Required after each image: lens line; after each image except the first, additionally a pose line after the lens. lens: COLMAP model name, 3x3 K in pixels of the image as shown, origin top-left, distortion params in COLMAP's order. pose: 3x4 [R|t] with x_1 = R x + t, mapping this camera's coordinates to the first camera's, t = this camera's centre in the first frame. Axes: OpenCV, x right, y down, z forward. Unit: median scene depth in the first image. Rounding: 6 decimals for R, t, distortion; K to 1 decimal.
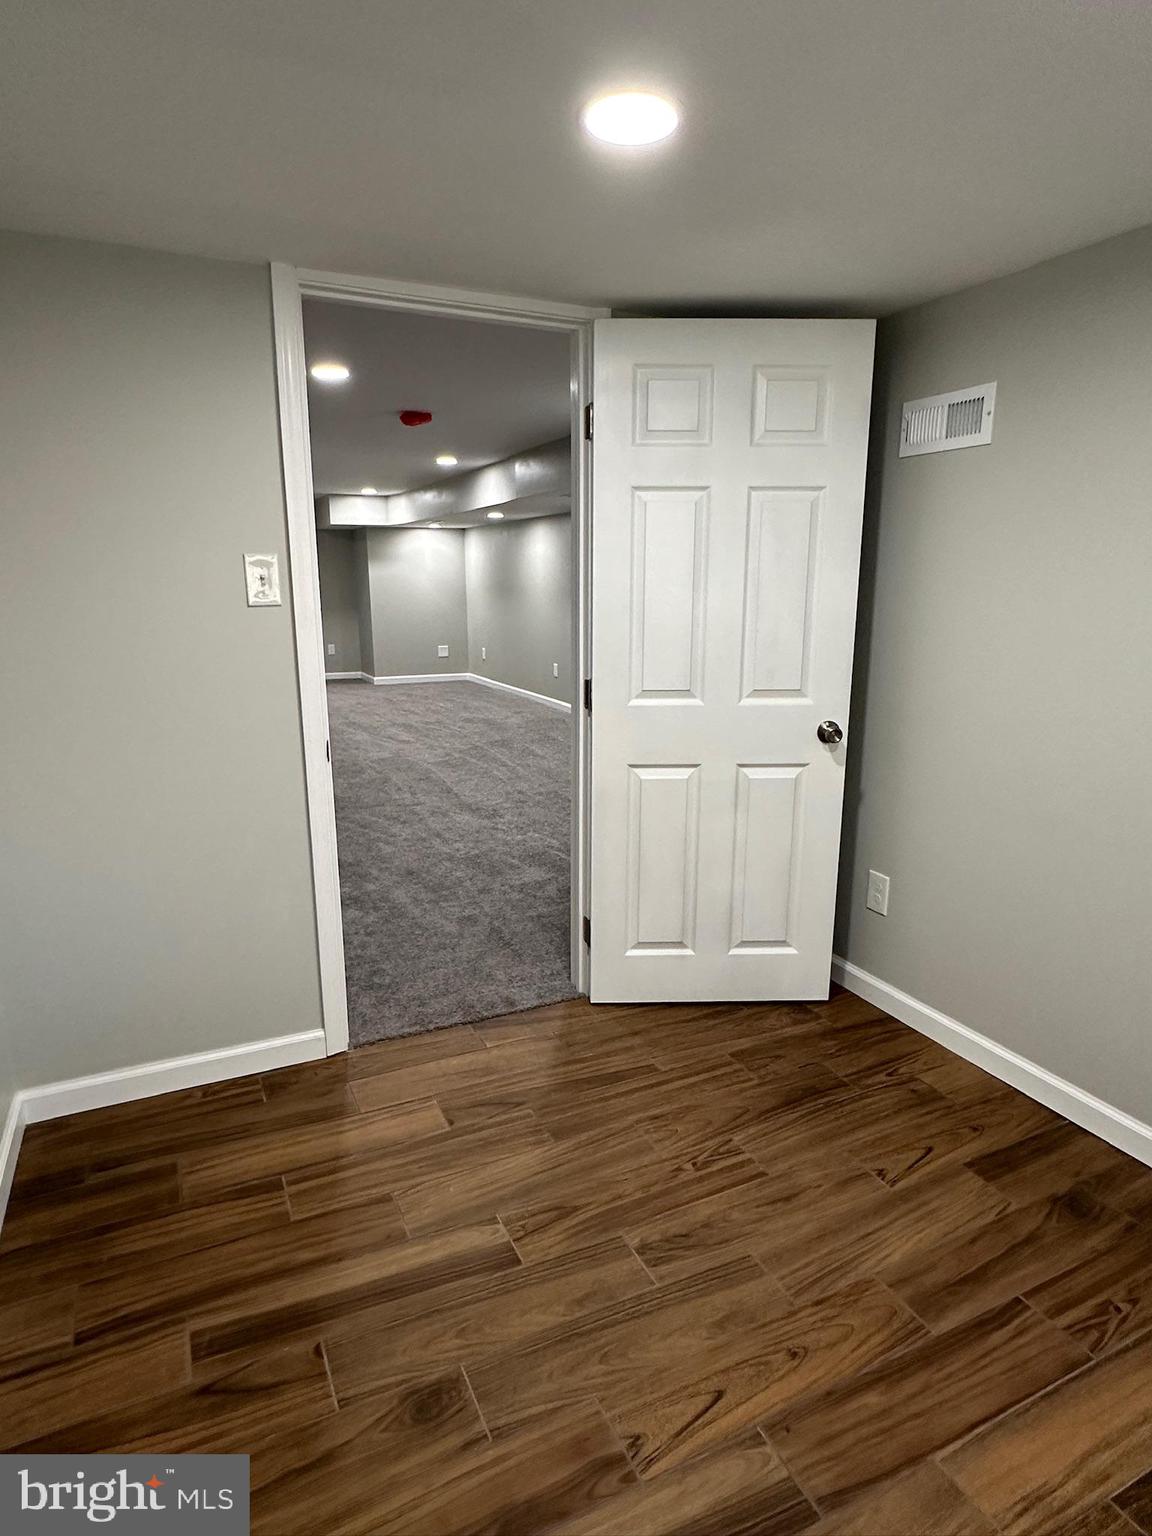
lens RADIAL K [[908.4, 0, 572.4], [0, 908.4, 773.5], [0, 0, 1]] dist [-0.000033, 0.000108]
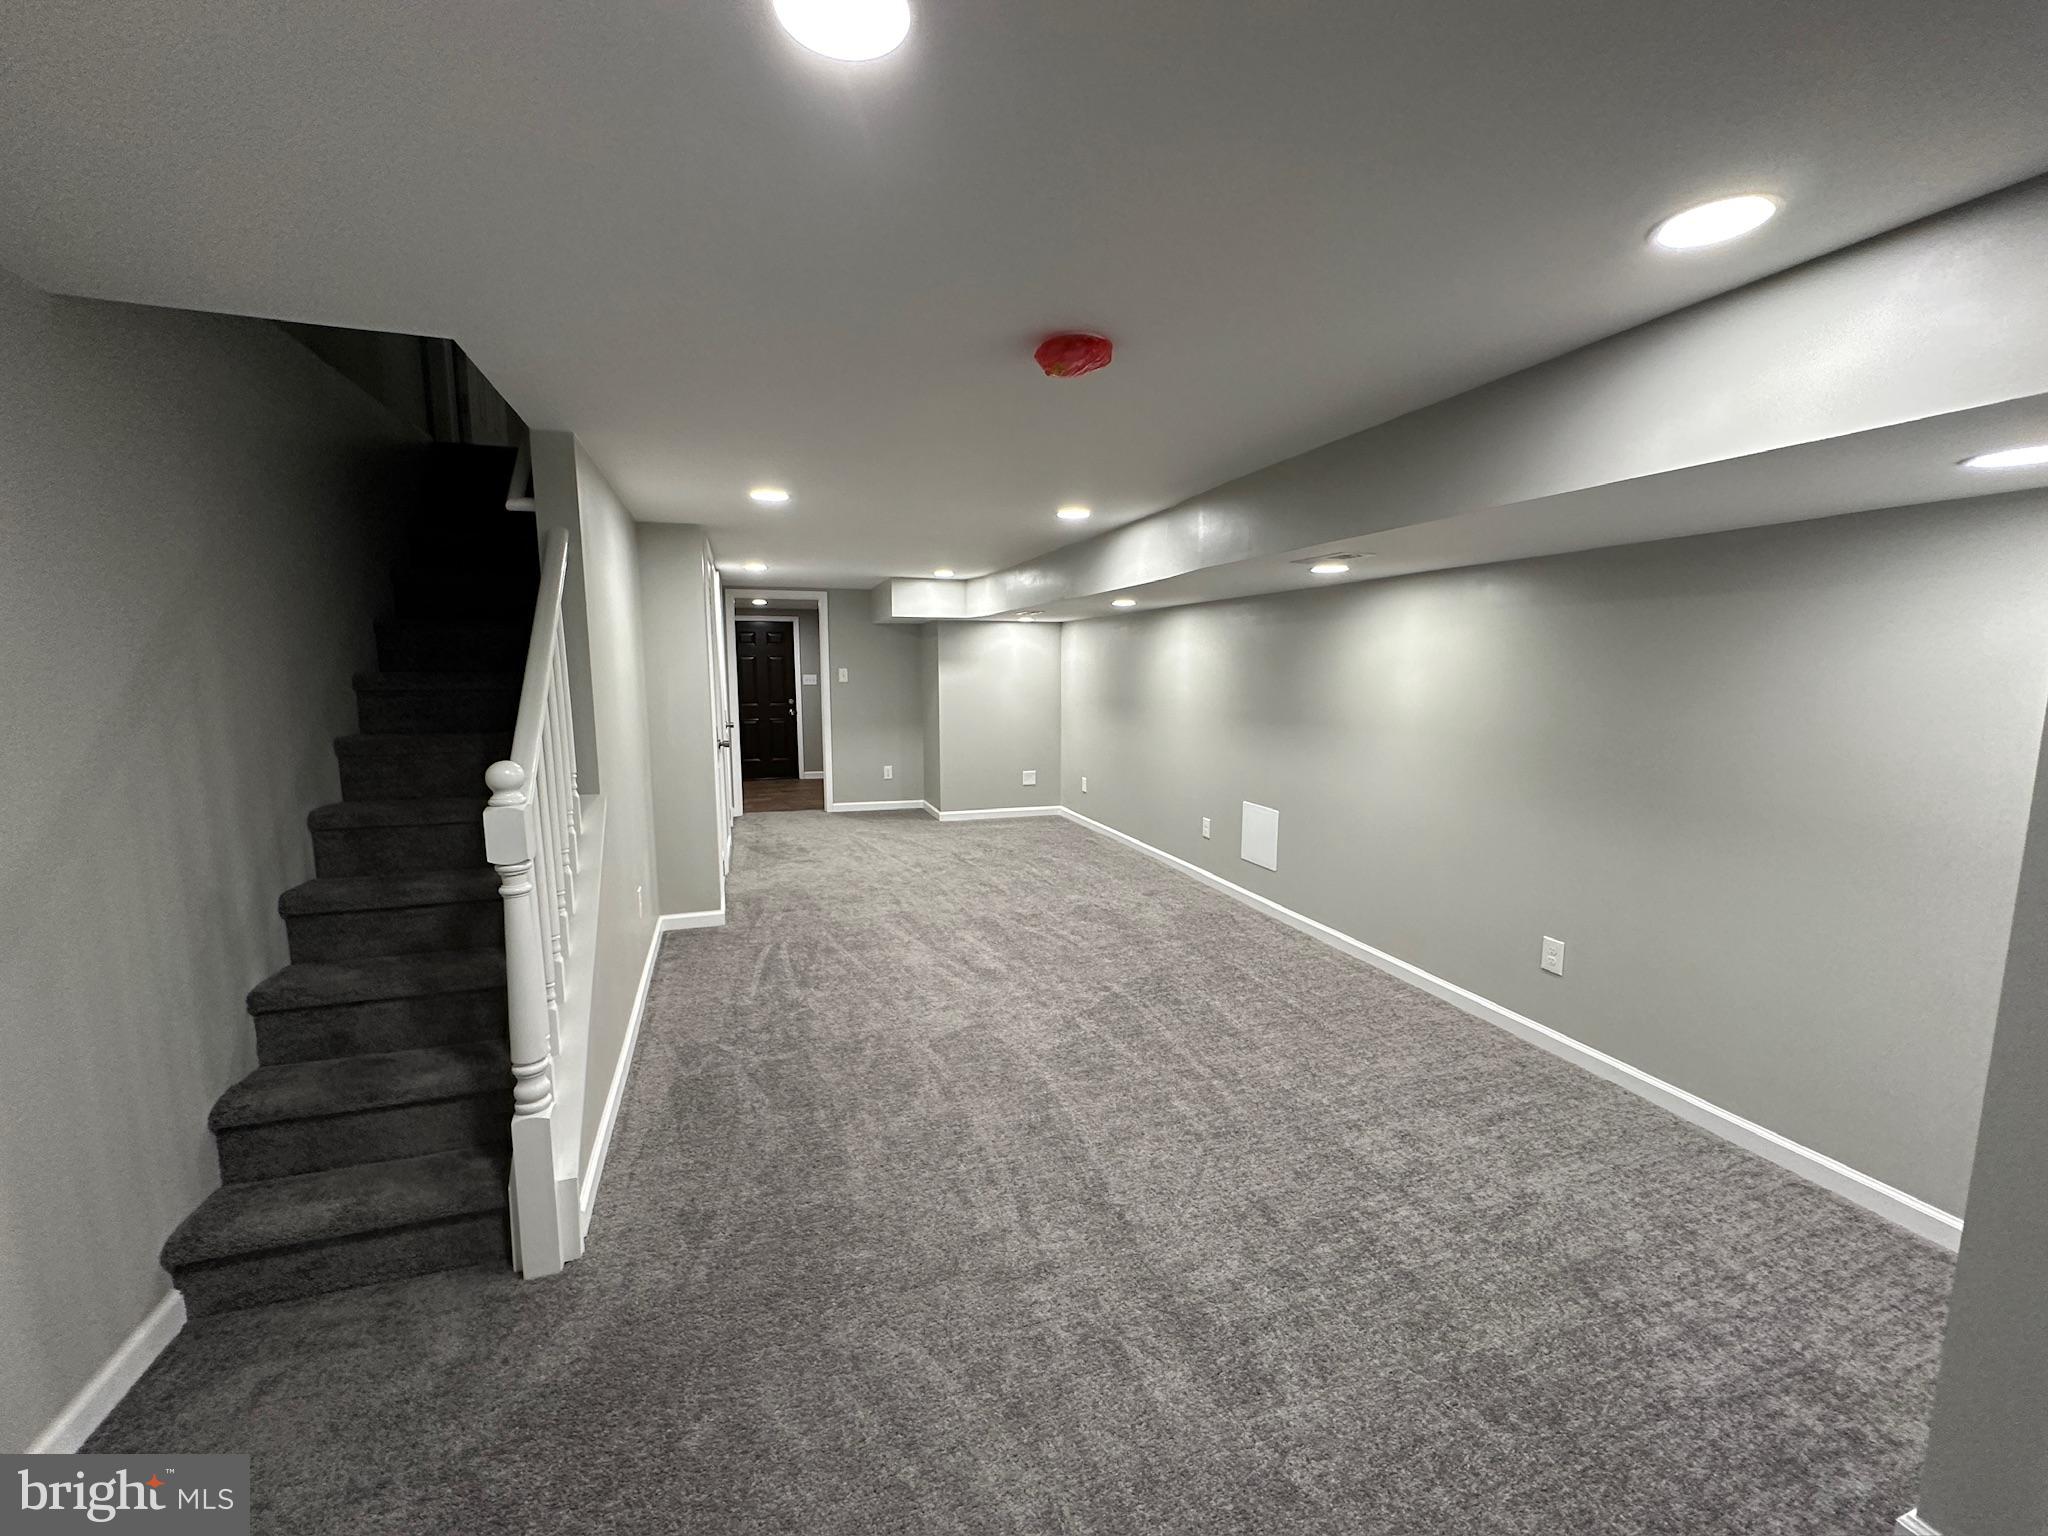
lens RADIAL K [[820.5, 0, 1015.9], [0, 820.5, 766.3], [0, 0, 1]] dist [-0.001366, 0.000401]
pose [[0.992819, 0.022415, -0.117509, -0.082573], [-0.033212, 0.995320, -0.090751, -0.093114], [0.114925, 0.094002, 0.988917, 0.354401]]
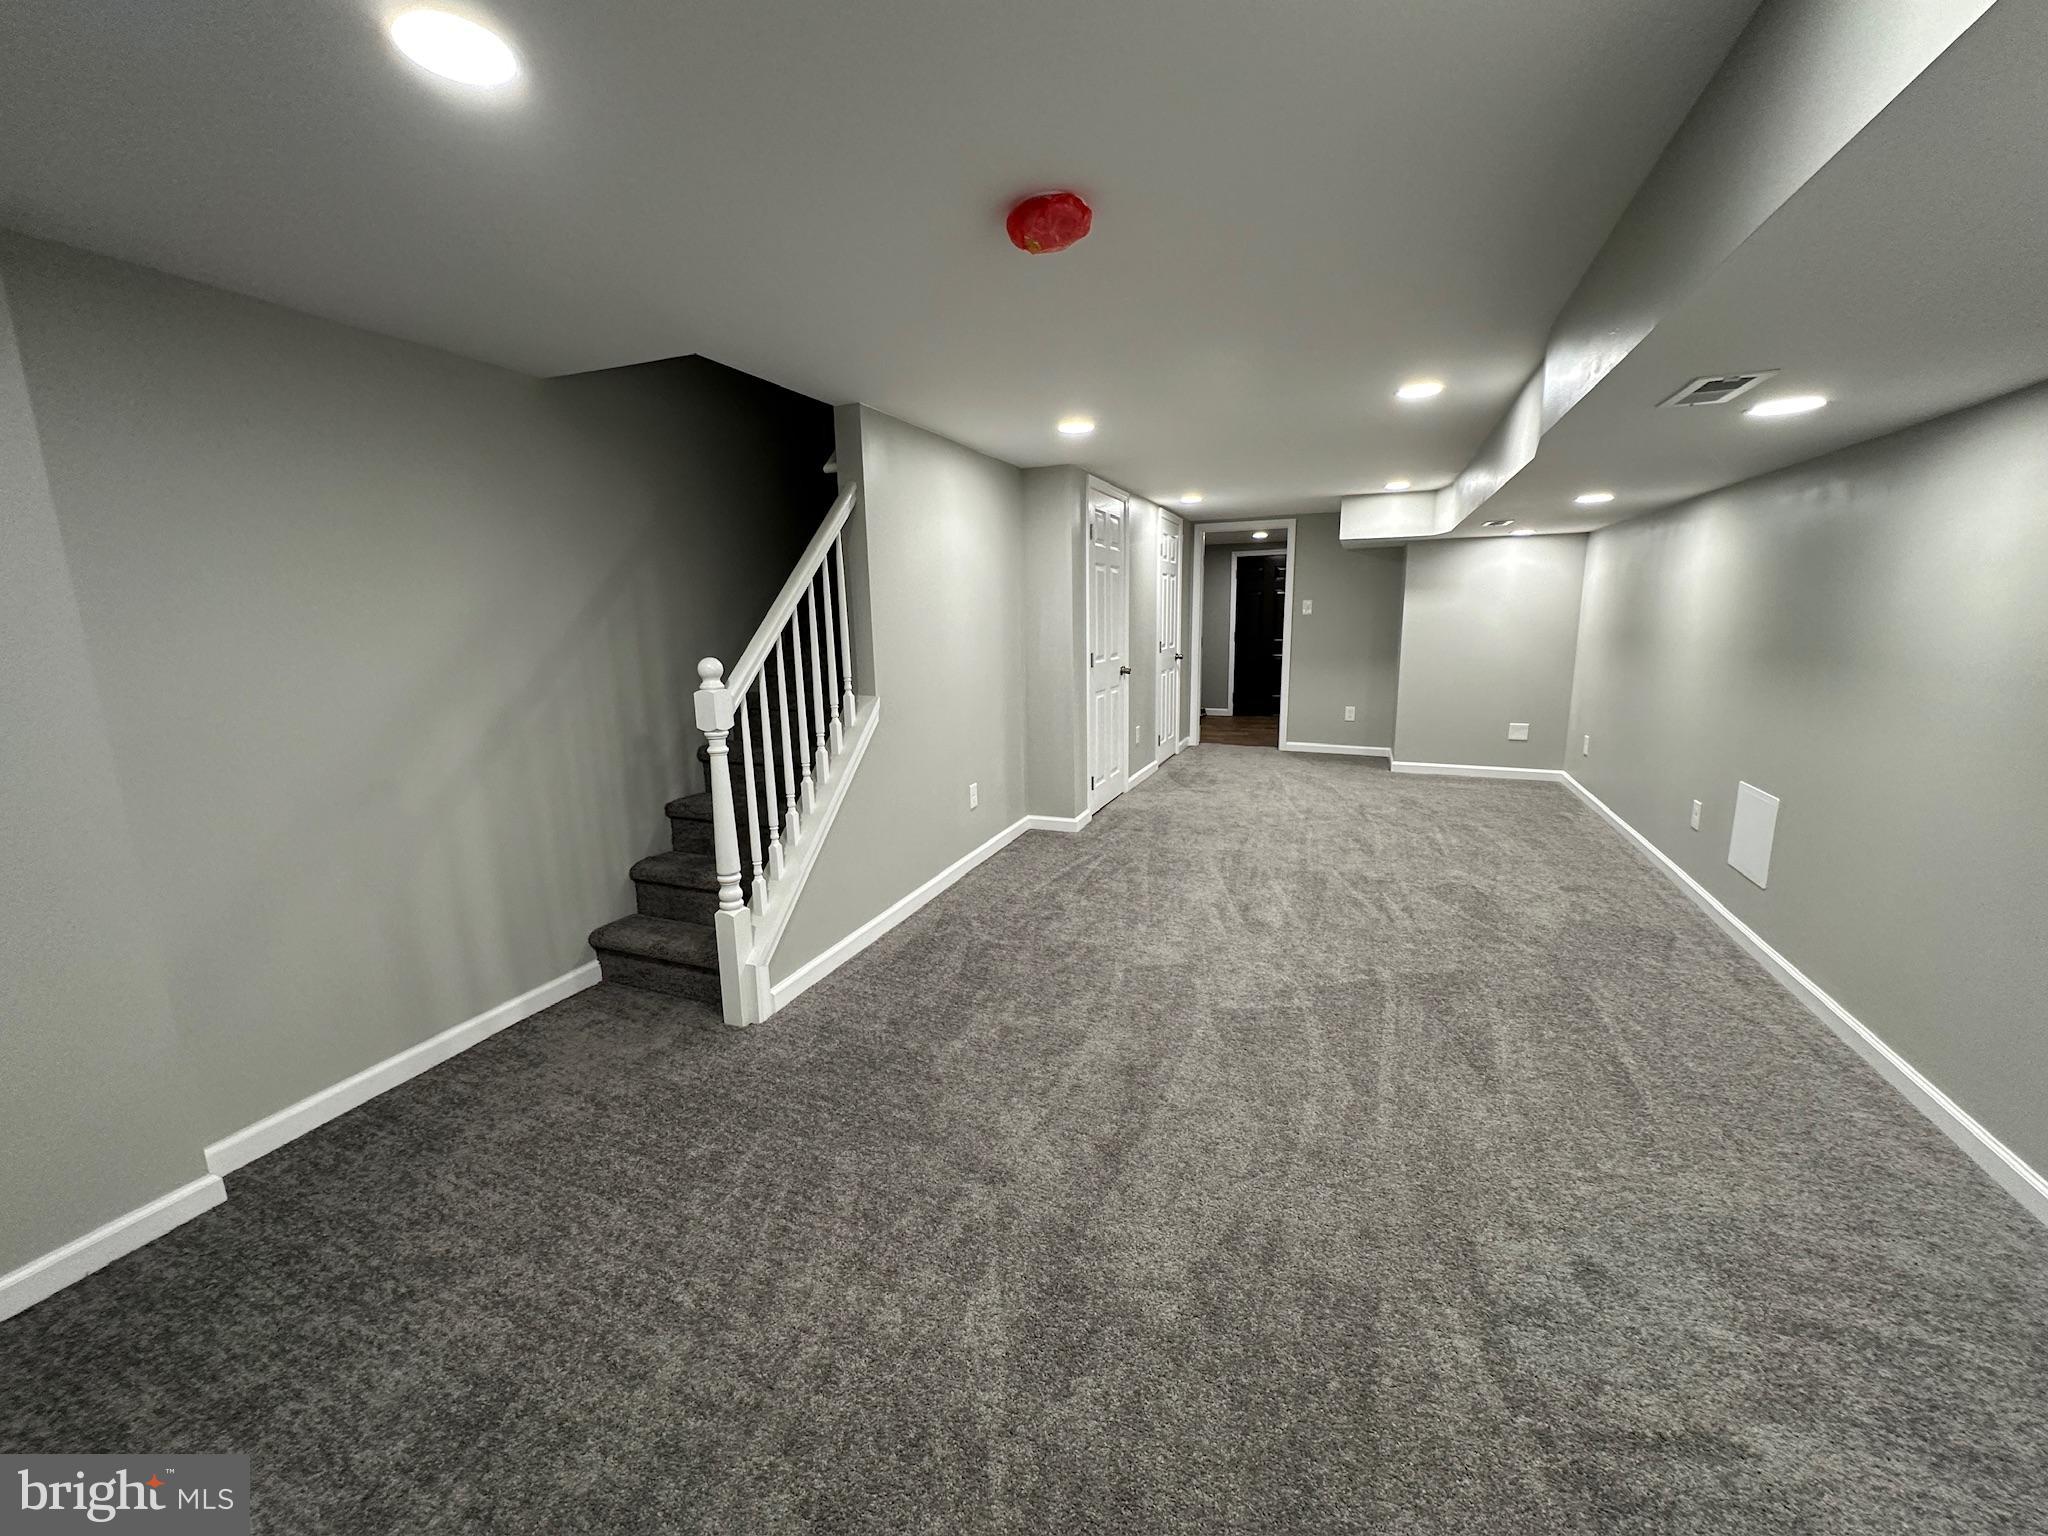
lens RADIAL K [[820.5, 0, 1029.2], [0, 820.5, 764.1], [0, 0, 1]] dist [-0.001366, 0.000401]
pose [[0.671368, 0.131233, -0.729413, 0.053133], [-0.146990, 0.988224, 0.042504, -0.100414], [0.726402, 0.078680, 0.682752, 0.428509]]
